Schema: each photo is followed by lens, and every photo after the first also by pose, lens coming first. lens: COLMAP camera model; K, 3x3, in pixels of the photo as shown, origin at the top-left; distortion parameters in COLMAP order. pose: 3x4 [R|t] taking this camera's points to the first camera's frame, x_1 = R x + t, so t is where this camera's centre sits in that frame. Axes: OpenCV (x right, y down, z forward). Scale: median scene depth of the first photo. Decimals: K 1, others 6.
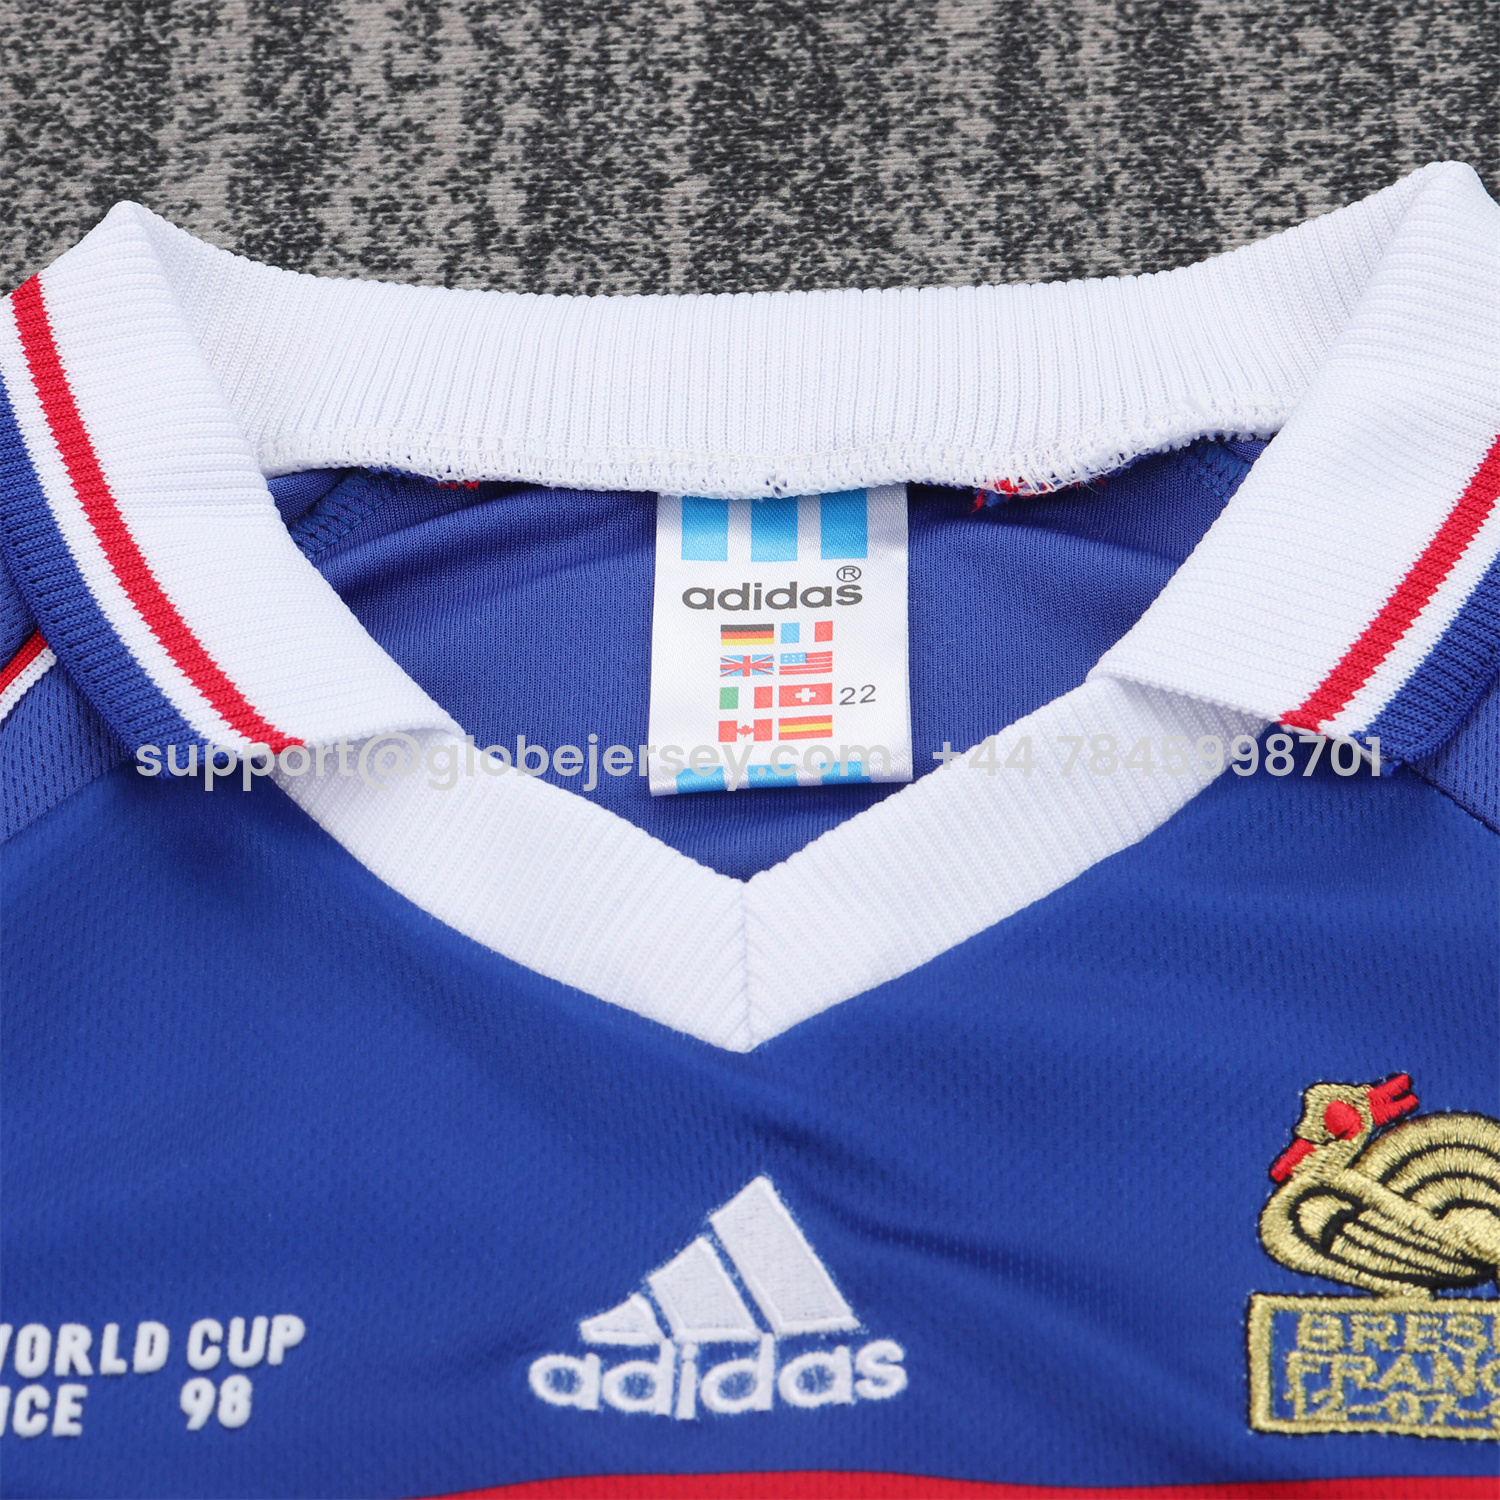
lens RADIAL K [[5324.4, 0, 760.3], [0, 5324.4, 750.7], [0, 0, 1]] dist [0.029193, 0.000000]
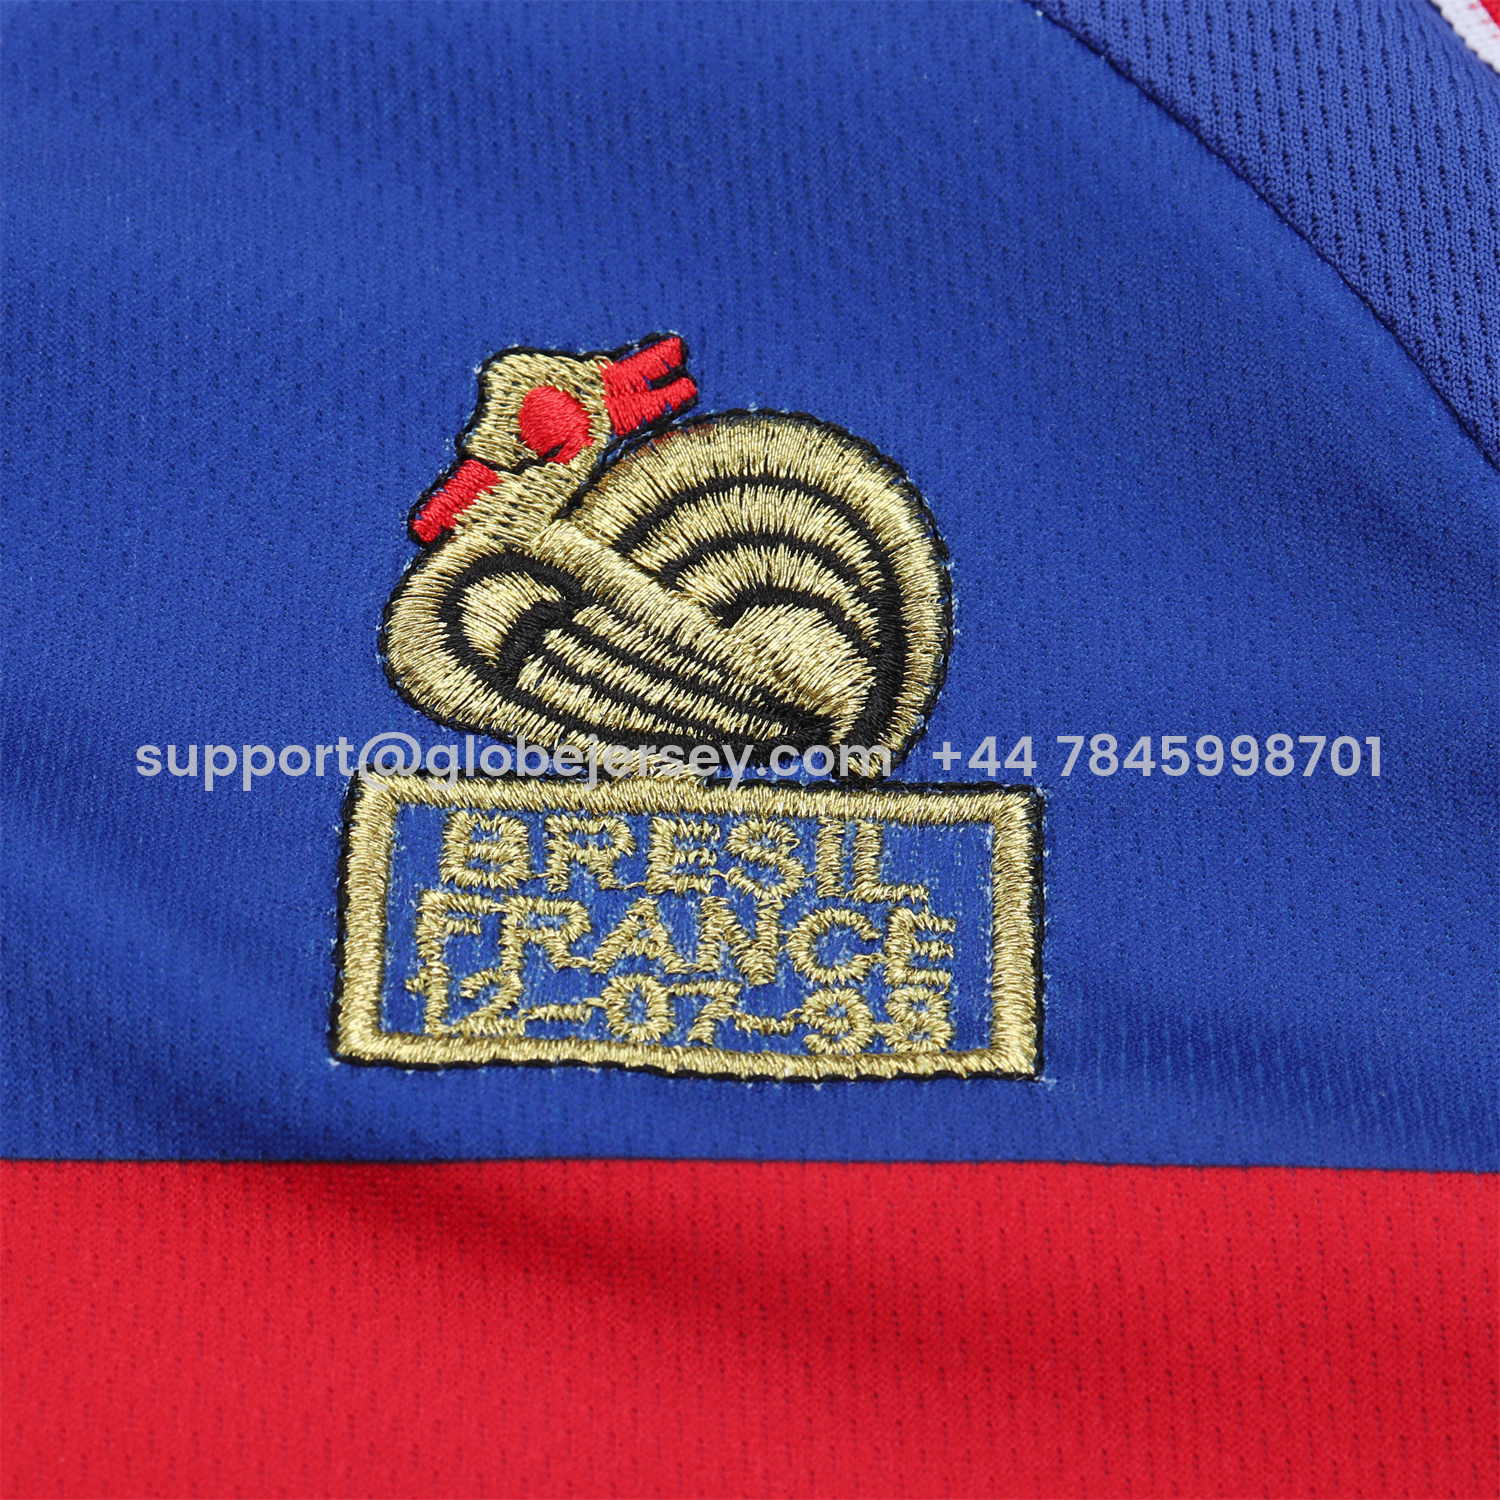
lens RADIAL K [[5324.4, 0, 750.6], [0, 5324.4, 750.9], [0, 0, 1]] dist [0.029193, 0.000000]
pose [[0.994665, 0.008962, 0.102765, 0.075535], [-0.028333, 0.981640, 0.188629, 0.001092], [-0.099188, -0.190535, 0.976657, 0.481374]]
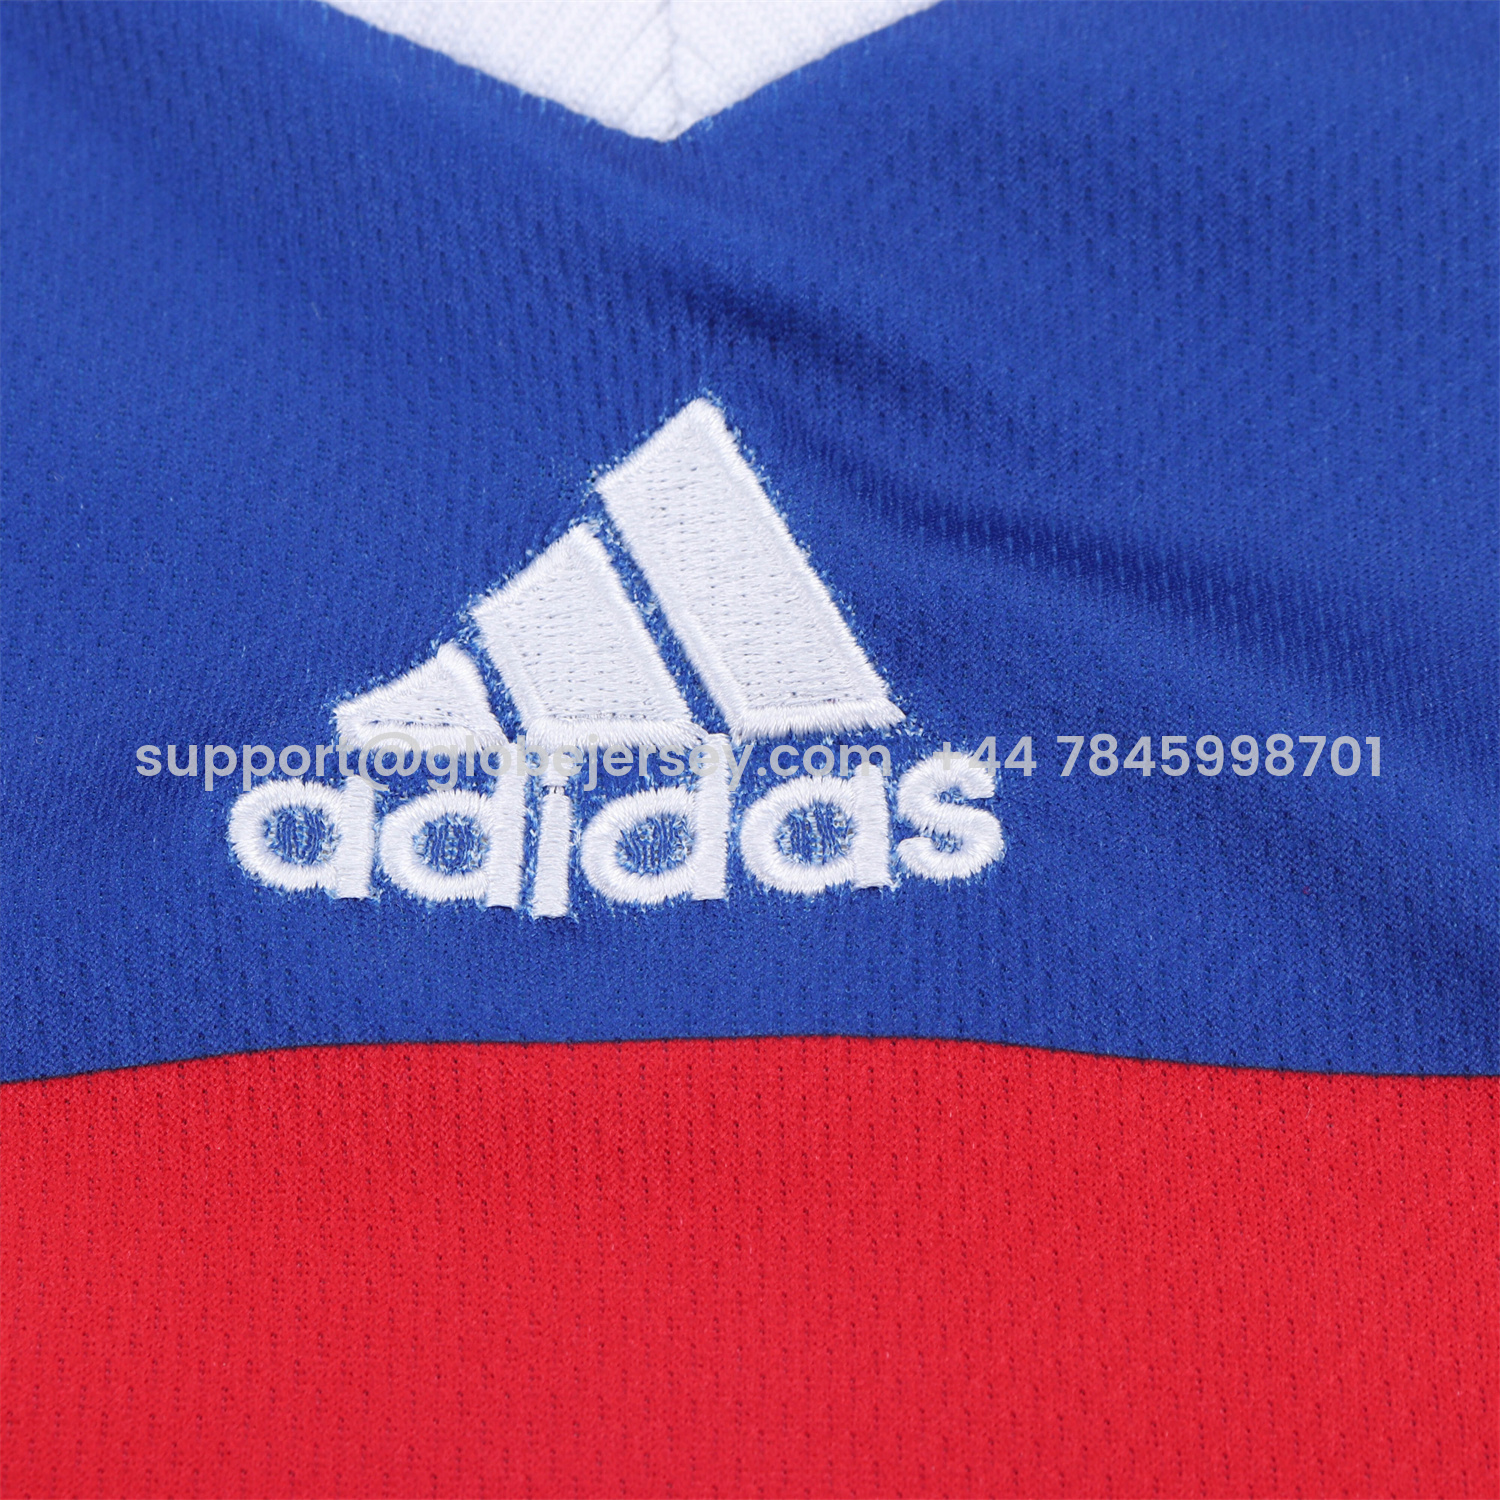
lens RADIAL K [[5324.4, 0, 751.8], [0, 5324.4, 751.3], [0, 0, 1]] dist [0.029193, 0.000000]
pose [[0.999533, 0.001800, 0.030501, -0.010199], [-0.008379, 0.976145, 0.216959, 0.004383], [-0.029382, -0.217113, 0.975704, 0.513808]]
